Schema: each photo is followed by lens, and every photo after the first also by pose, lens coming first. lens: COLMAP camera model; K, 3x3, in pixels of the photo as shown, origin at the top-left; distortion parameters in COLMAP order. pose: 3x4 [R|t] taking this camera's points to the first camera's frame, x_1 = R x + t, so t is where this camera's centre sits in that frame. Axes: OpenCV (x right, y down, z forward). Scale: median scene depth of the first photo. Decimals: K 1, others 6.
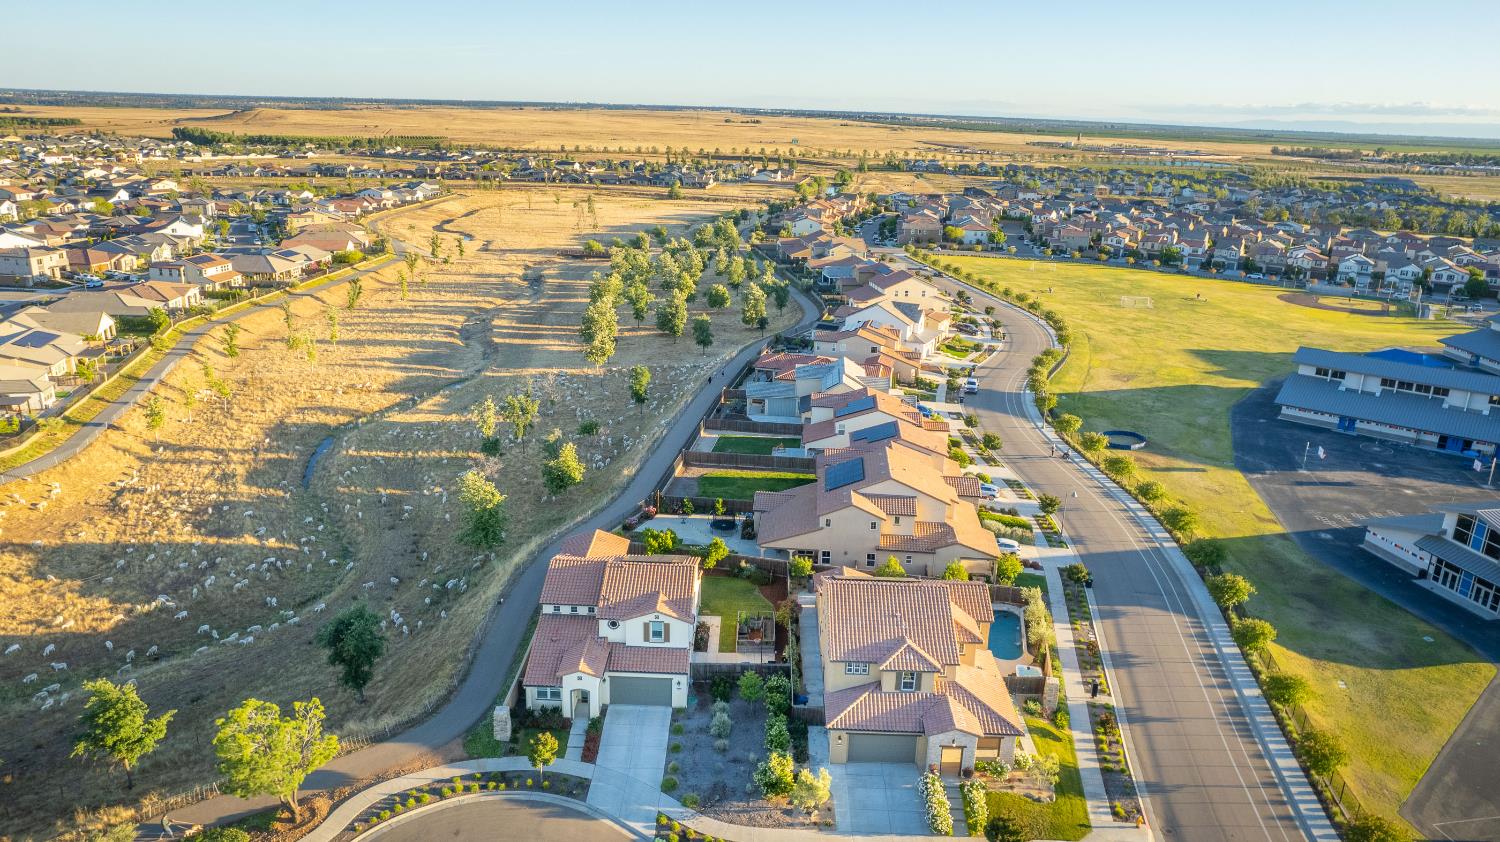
lens RADIAL K [[1009.8, 0, 750.0], [0, 1009.8, 421.0], [0, 0, 1]] dist [-0.085636, 0.079605]
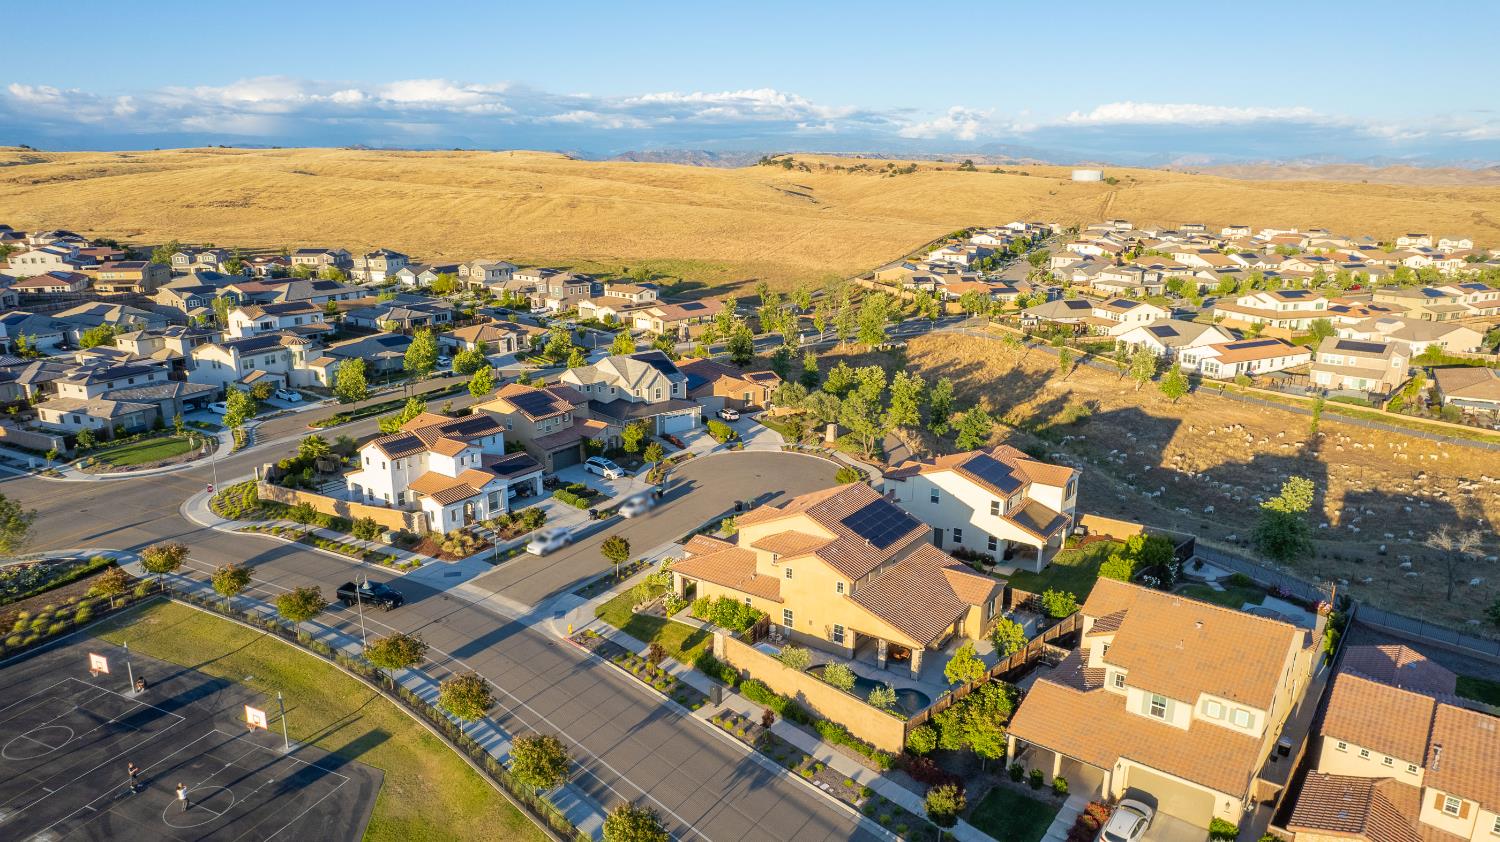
lens RADIAL K [[952.4, 0, 755.5], [0, 952.4, 425.4], [0, 0, 1]] dist [-0.074896, 0.066174]
pose [[-0.551277, 0.186646, -0.813177, 0.731706], [-0.269414, 0.882619, 0.385228, -0.192995], [0.789627, 0.431448, -0.436282, 1.000136]]
